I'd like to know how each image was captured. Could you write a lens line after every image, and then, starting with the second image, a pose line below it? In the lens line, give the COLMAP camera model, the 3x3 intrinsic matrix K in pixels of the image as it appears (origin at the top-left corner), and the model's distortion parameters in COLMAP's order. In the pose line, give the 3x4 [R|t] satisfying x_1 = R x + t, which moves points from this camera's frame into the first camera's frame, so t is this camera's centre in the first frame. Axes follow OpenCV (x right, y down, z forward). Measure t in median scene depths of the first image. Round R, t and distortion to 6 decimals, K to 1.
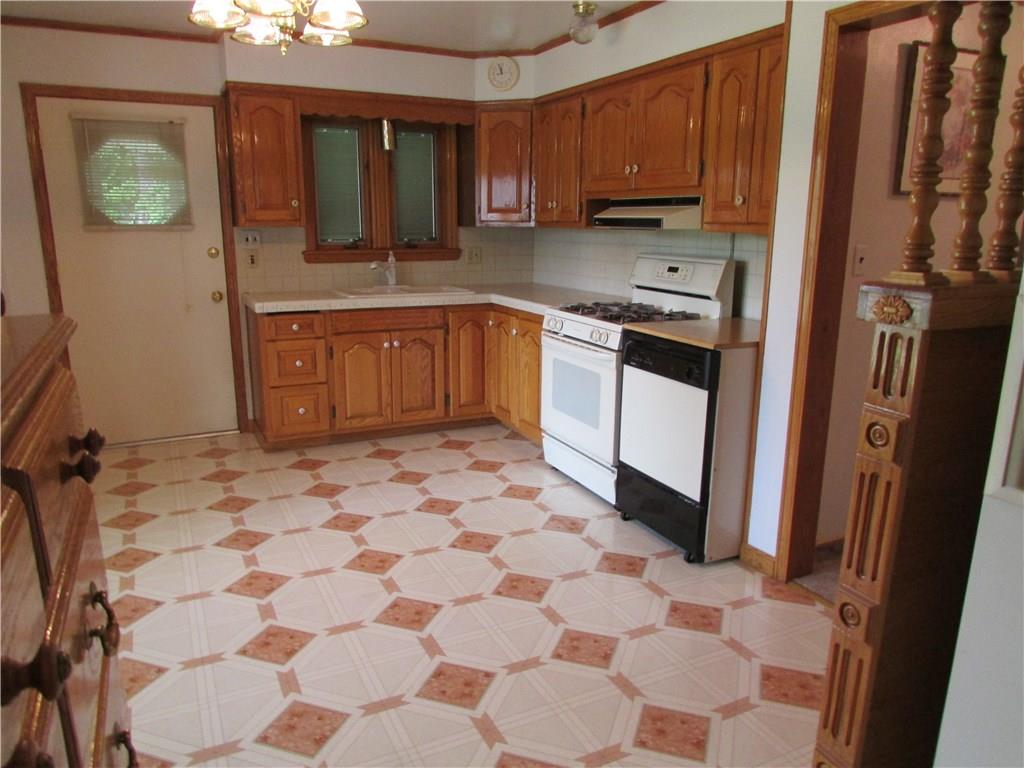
lens RADIAL K [[728.7, 0, 515.9], [0, 728.7, 379.0], [0, 0, 1]] dist [-0.030654, 0.002758]
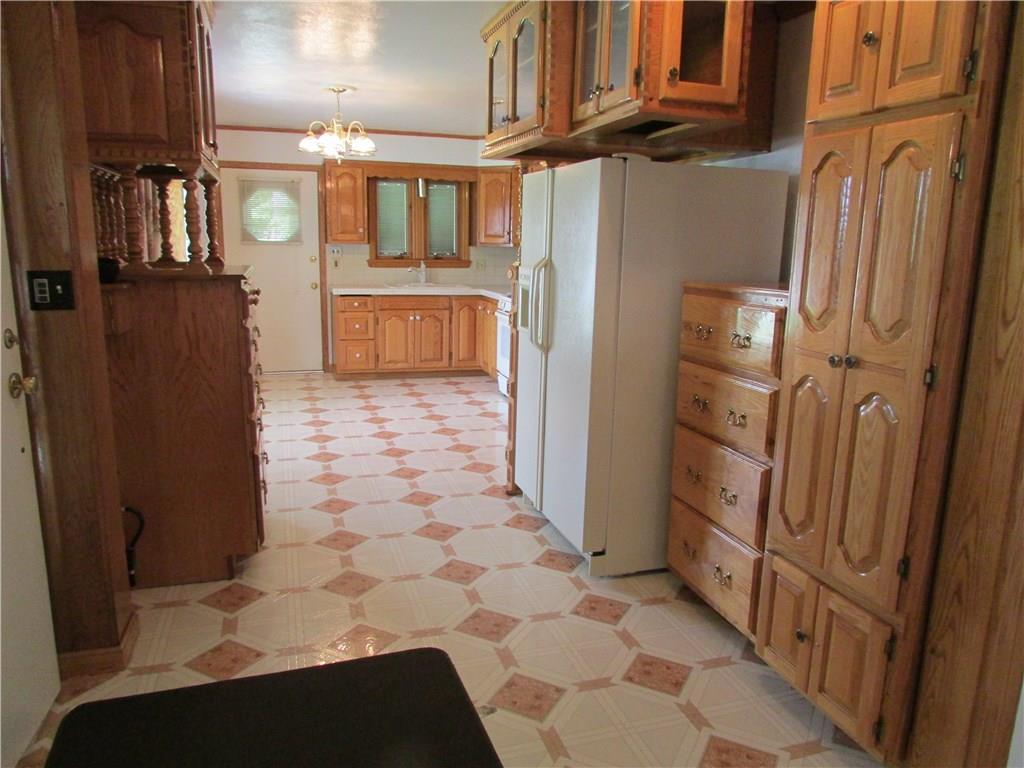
lens RADIAL K [[728.7, 0, 515.9], [0, 728.7, 379.0], [0, 0, 1]] dist [-0.030654, 0.002758]
pose [[0.988371, 0.042680, -0.145949, 0.295334], [-0.046825, 0.998588, -0.025082, 0.119241], [0.144672, 0.031624, 0.988974, -0.565571]]
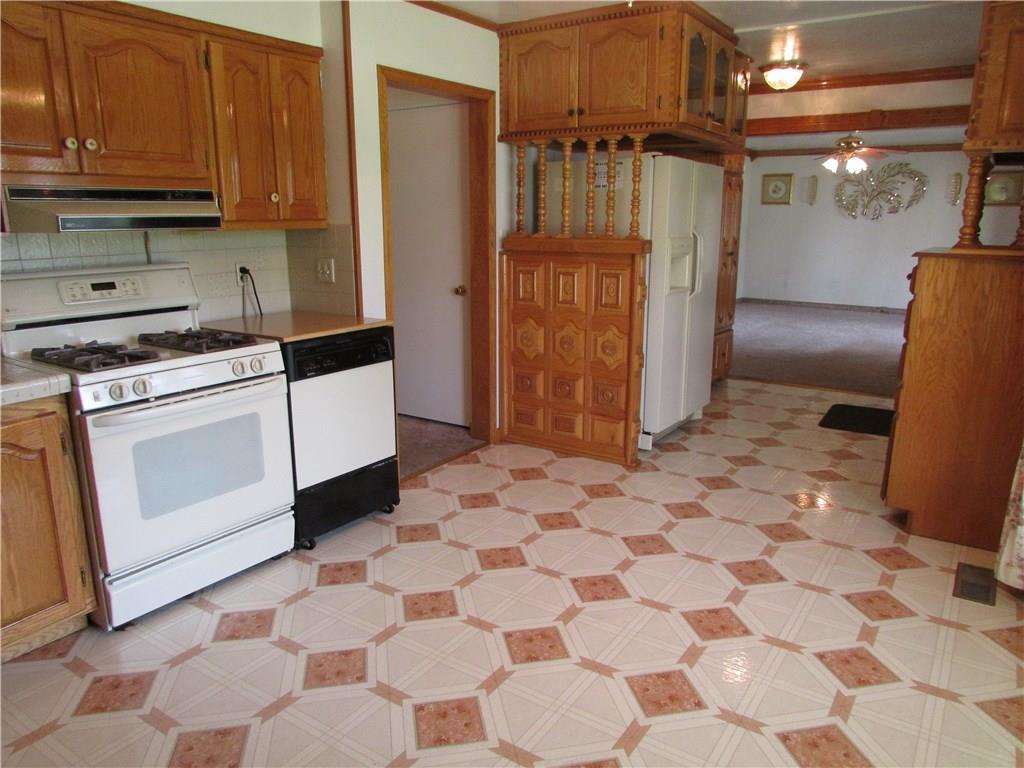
lens RADIAL K [[728.7, 0, 515.9], [0, 728.7, 379.0], [0, 0, 1]] dist [-0.030654, 0.002758]
pose [[-0.490444, -0.200113, 0.848186, -0.546520], [0.183864, 0.927610, 0.325167, -0.195045], [-0.851856, 0.315427, -0.418148, 0.851673]]
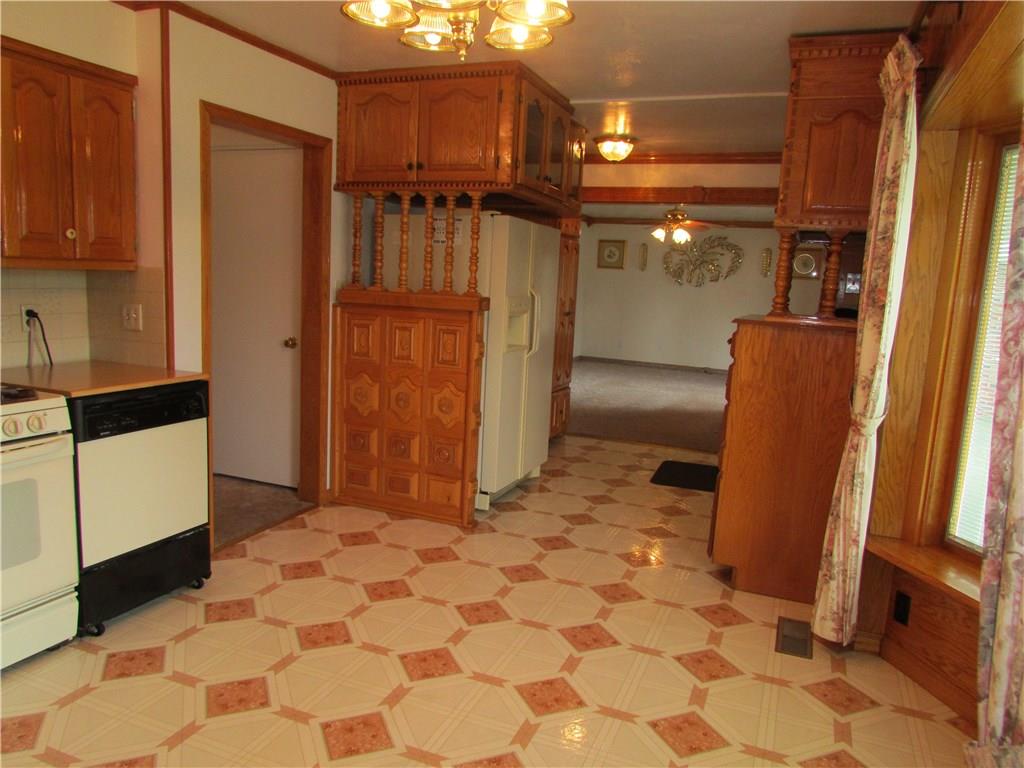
lens RADIAL K [[728.7, 0, 515.9], [0, 728.7, 379.0], [0, 0, 1]] dist [-0.030654, 0.002758]
pose [[-0.658132, -0.147207, 0.738371, -0.529804], [0.109093, 0.951705, 0.286977, -0.189664], [-0.744957, 0.269420, -0.610288, 0.828044]]
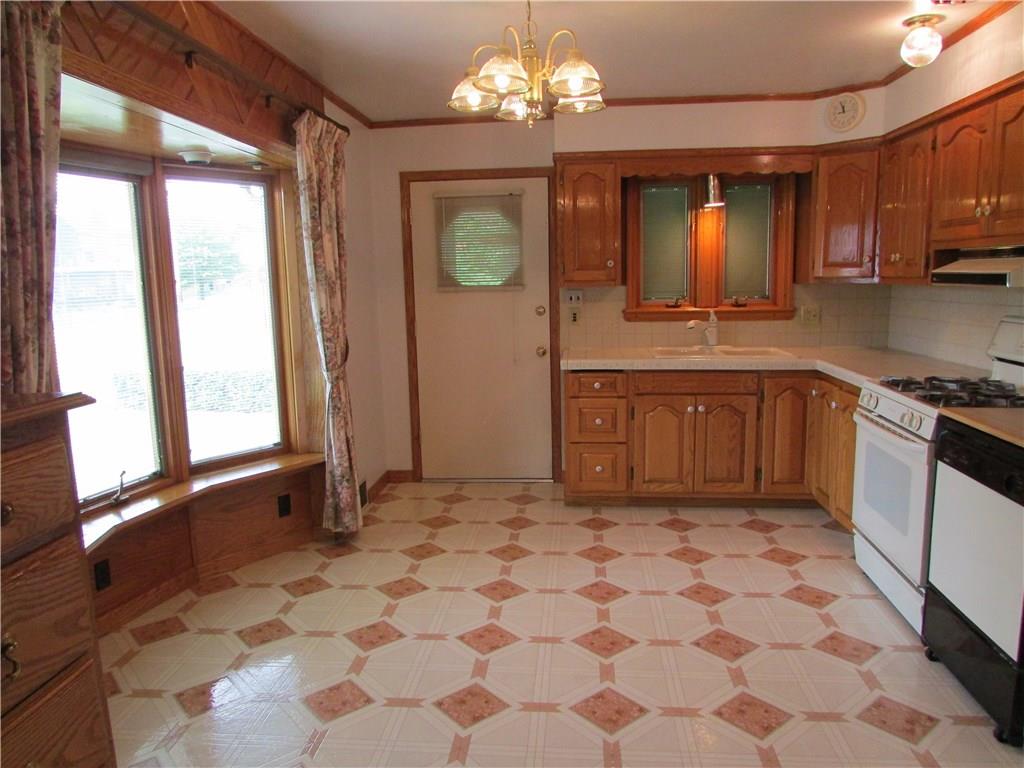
lens RADIAL K [[728.7, 0, 515.9], [0, 728.7, 379.0], [0, 0, 1]] dist [-0.030654, 0.002758]
pose [[0.852570, 0.051885, -0.520031, 0.119950], [-0.087888, 0.995122, -0.044803, -0.023773], [0.515170, 0.083902, 0.852972, 0.073756]]
